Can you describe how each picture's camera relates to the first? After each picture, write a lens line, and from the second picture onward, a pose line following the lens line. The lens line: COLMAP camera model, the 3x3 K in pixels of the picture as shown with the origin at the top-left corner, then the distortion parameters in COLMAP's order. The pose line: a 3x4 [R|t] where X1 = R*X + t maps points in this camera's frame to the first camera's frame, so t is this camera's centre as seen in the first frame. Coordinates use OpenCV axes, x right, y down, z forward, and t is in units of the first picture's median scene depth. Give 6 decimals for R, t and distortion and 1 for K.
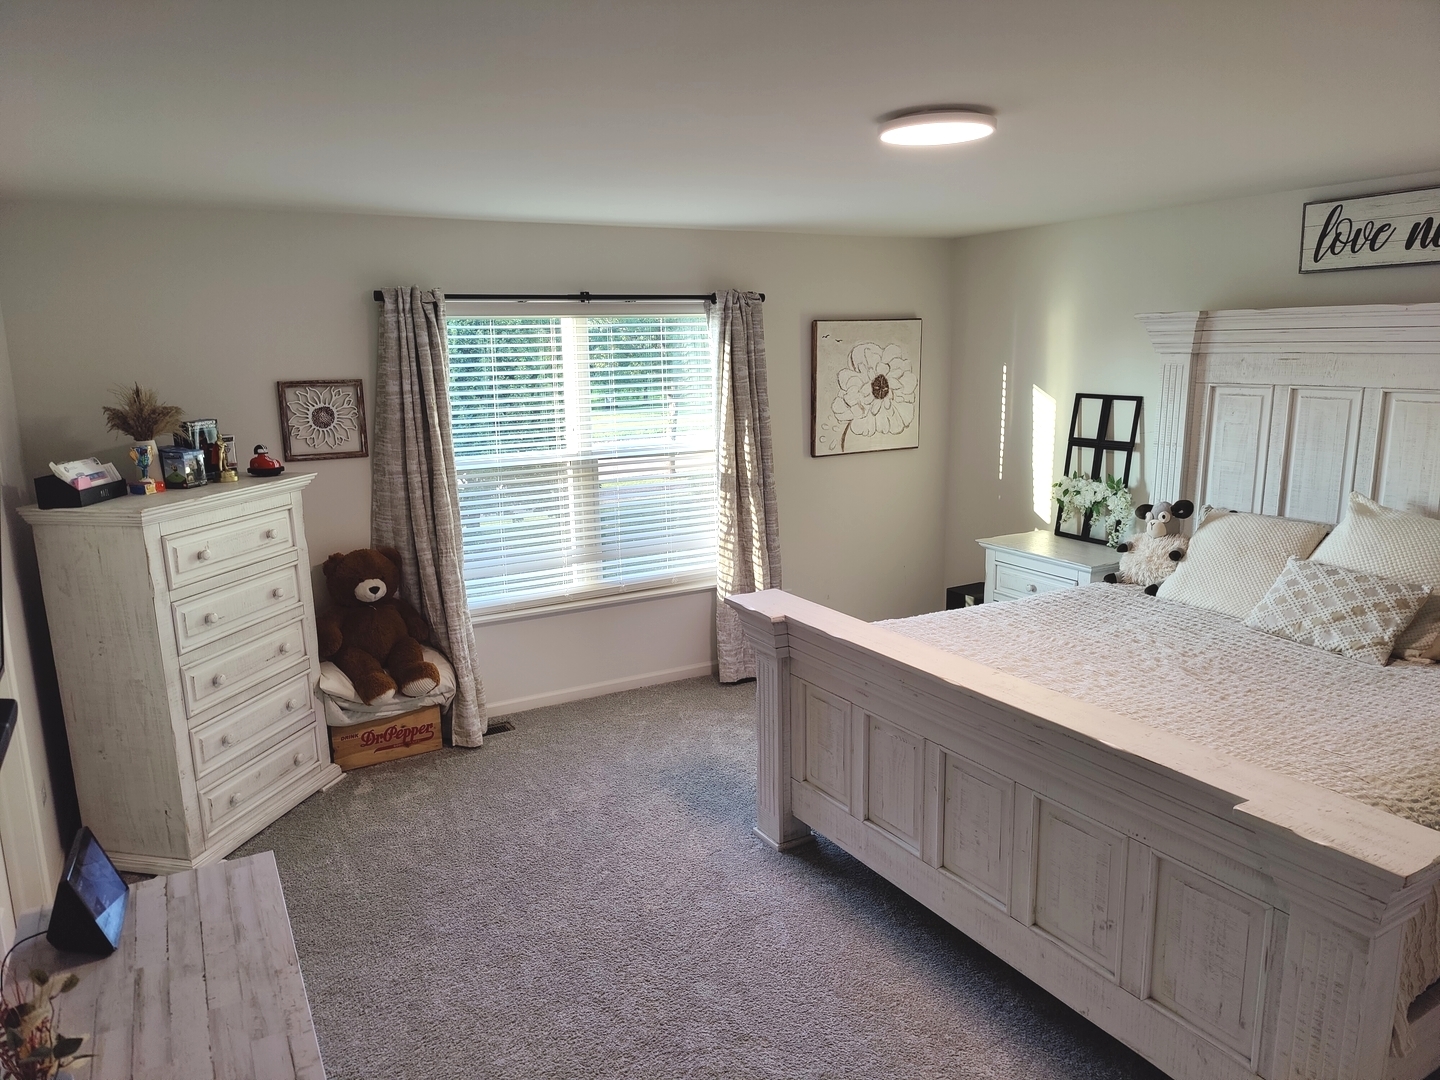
lens RADIAL K [[1009.1, 0, 712.6], [0, 1009.1, 543.7], [0, 0, 1]] dist [0.022064, 0.001204]
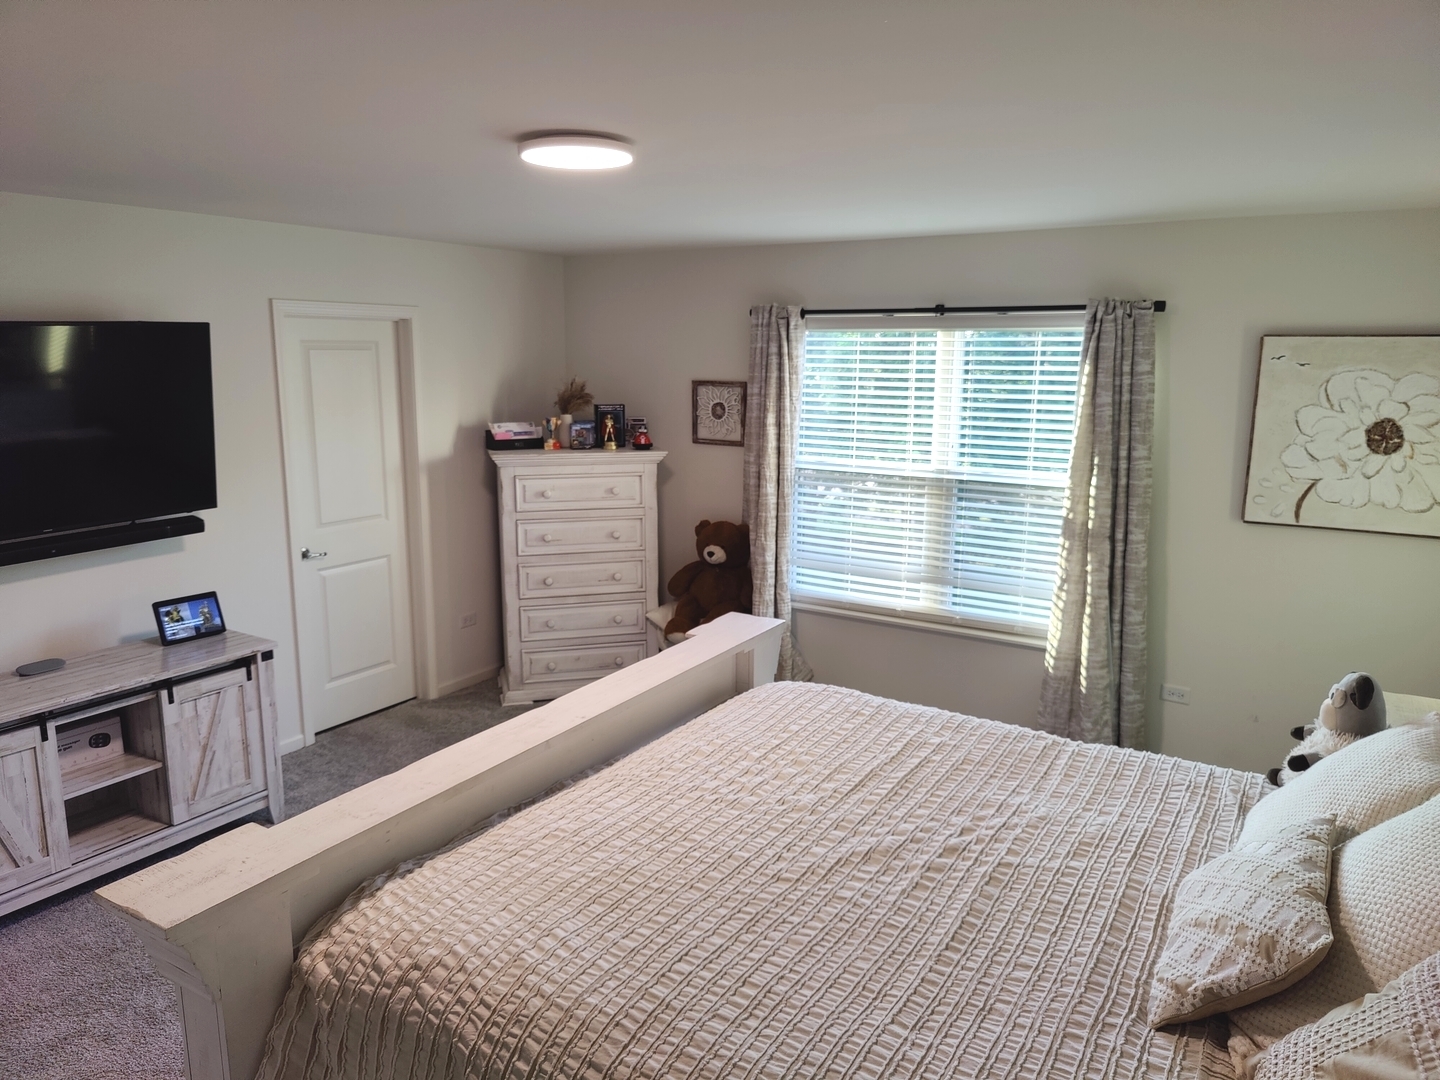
lens RADIAL K [[1009.1, 0, 712.6], [0, 1009.1, 543.7], [0, 0, 1]] dist [0.022064, 0.001204]
pose [[0.480834, 0.188947, -0.856211, 0.643933], [-0.190897, 0.975640, 0.108098, -0.089938], [0.855779, 0.111471, 0.505190, 0.354534]]
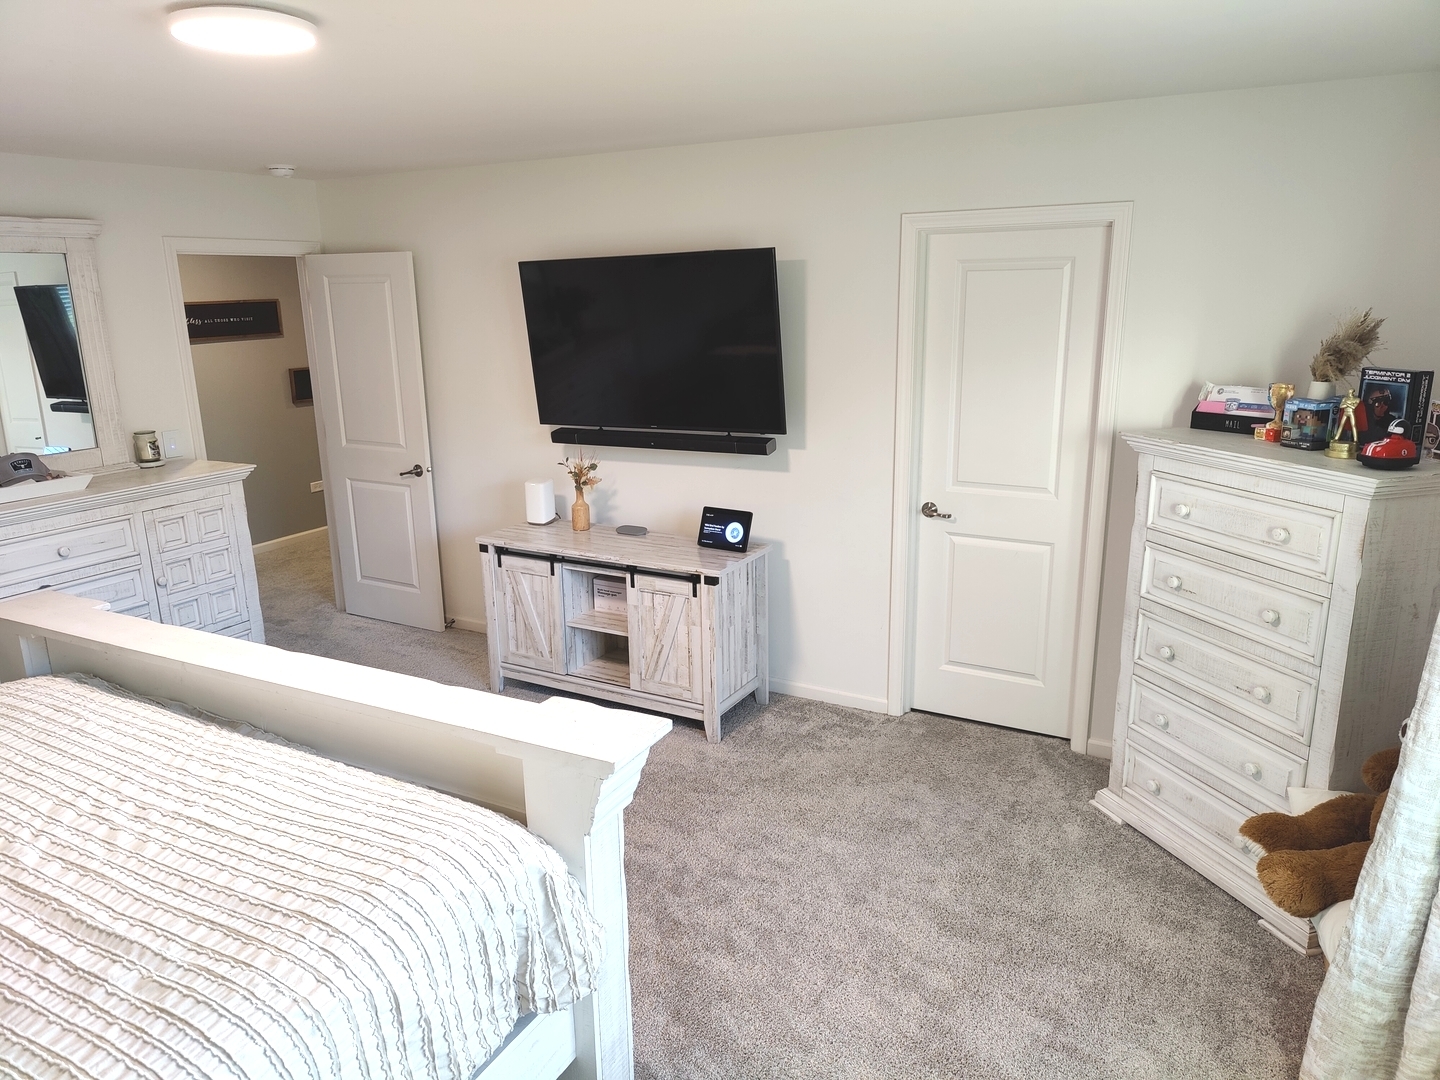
lens RADIAL K [[1009.1, 0, 712.6], [0, 1009.1, 543.7], [0, 0, 1]] dist [0.022064, 0.001204]
pose [[-0.846685, 0.166457, -0.505388, 0.205386], [-0.073874, 0.903835, 0.421455, -0.219518], [0.526942, 0.394175, -0.752967, 1.072855]]
